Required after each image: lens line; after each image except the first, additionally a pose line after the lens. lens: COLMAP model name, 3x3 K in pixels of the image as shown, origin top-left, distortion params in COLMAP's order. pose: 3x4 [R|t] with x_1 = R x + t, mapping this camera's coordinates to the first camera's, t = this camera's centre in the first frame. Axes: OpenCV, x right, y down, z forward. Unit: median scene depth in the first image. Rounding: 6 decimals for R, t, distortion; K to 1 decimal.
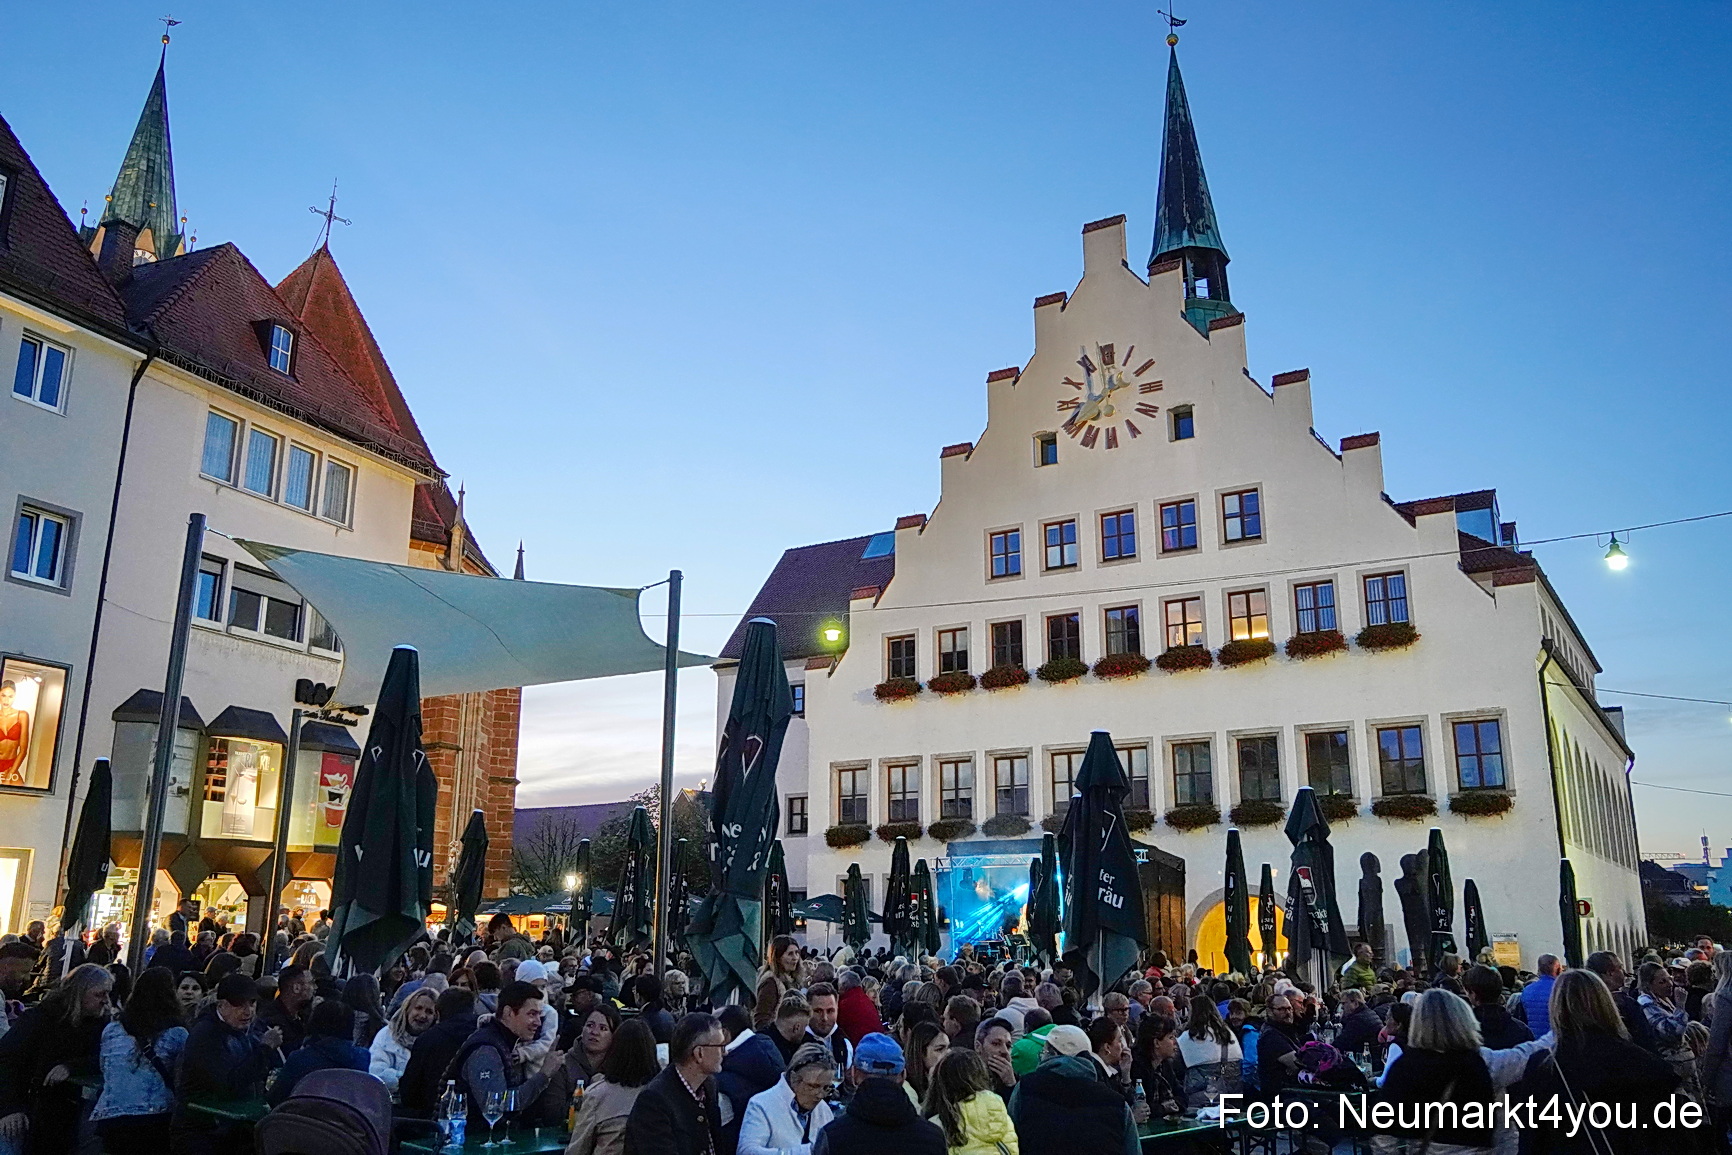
lens RADIAL K [[1443.3, 0, 866.0], [0, 1443.3, 577.5], [0, 0, 1]] dist [-0.058836, 0.056709]
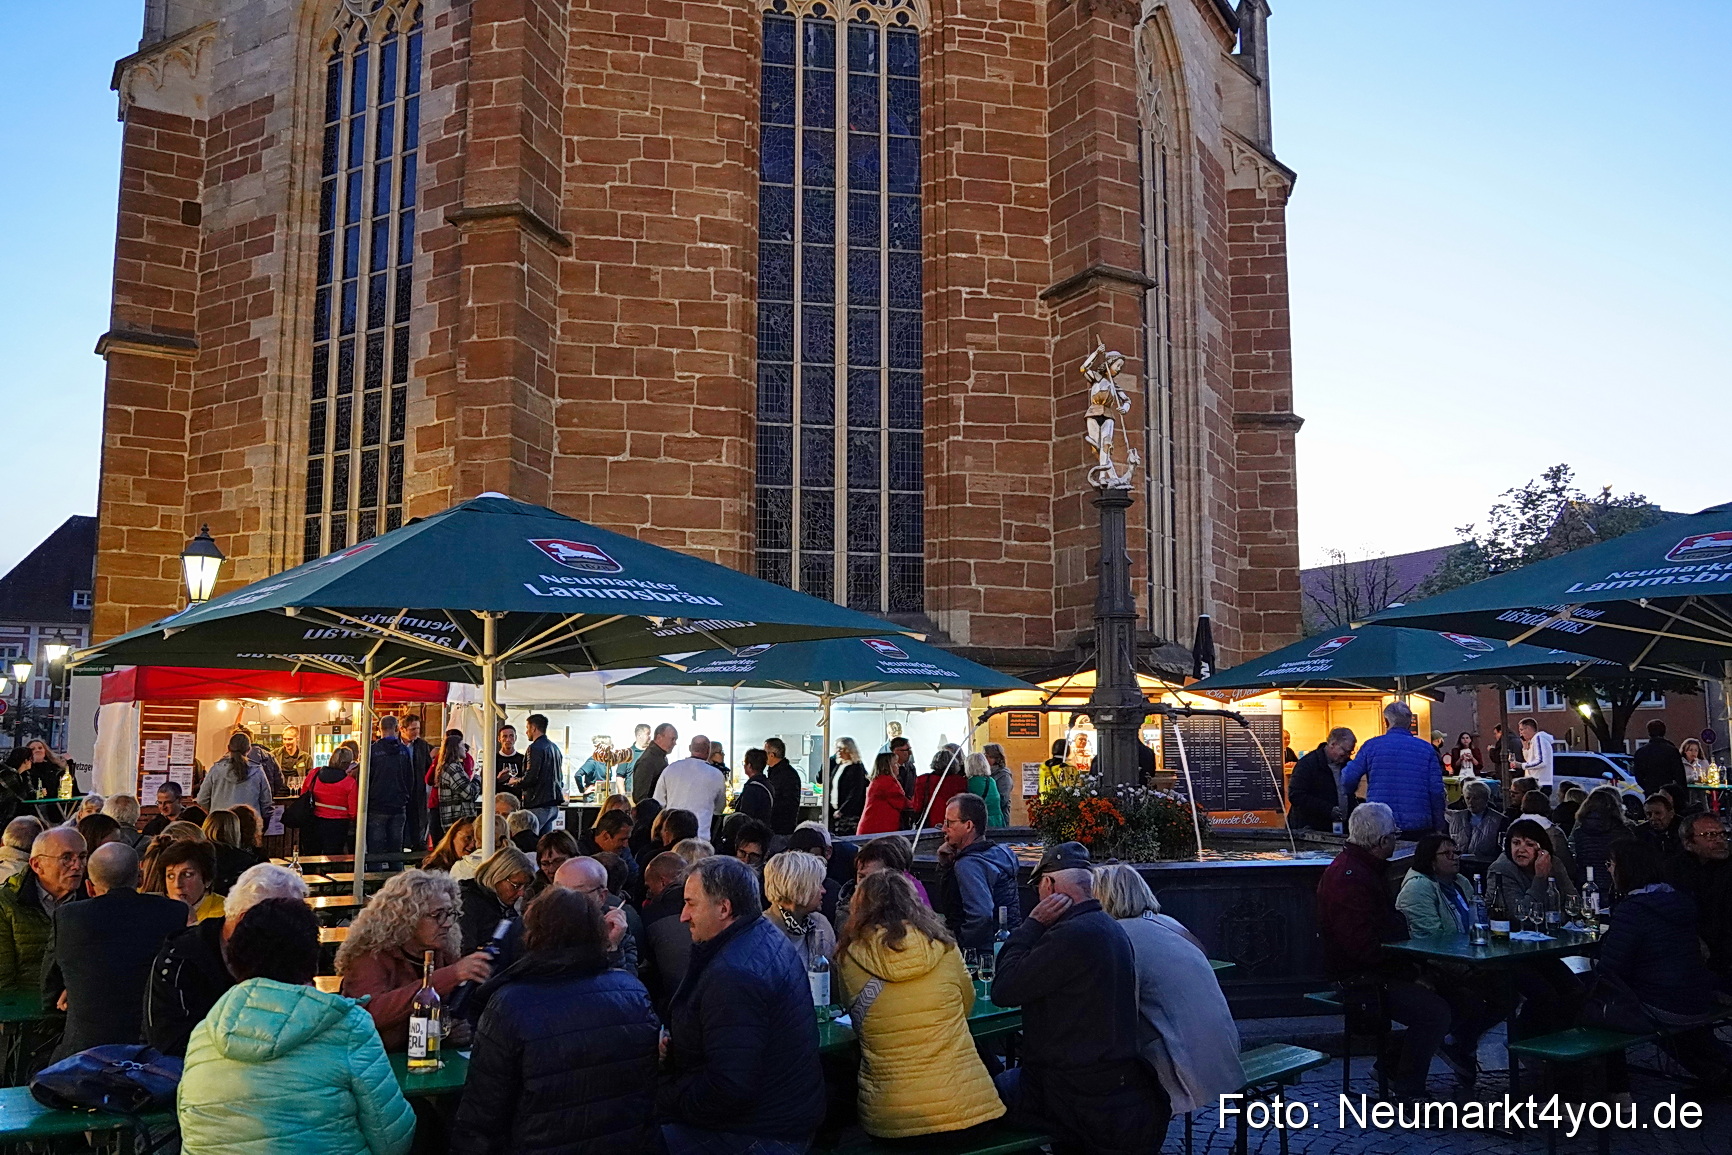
lens RADIAL K [[1443.3, 0, 866.0], [0, 1443.3, 577.5], [0, 0, 1]] dist [-0.058836, 0.056709]
pose [[0.871598, -0.074570, -0.484517, -0.145799], [0.127890, 0.988725, 0.077892, 0.138572], [0.473245, -0.129856, 0.871307, 0.535638]]
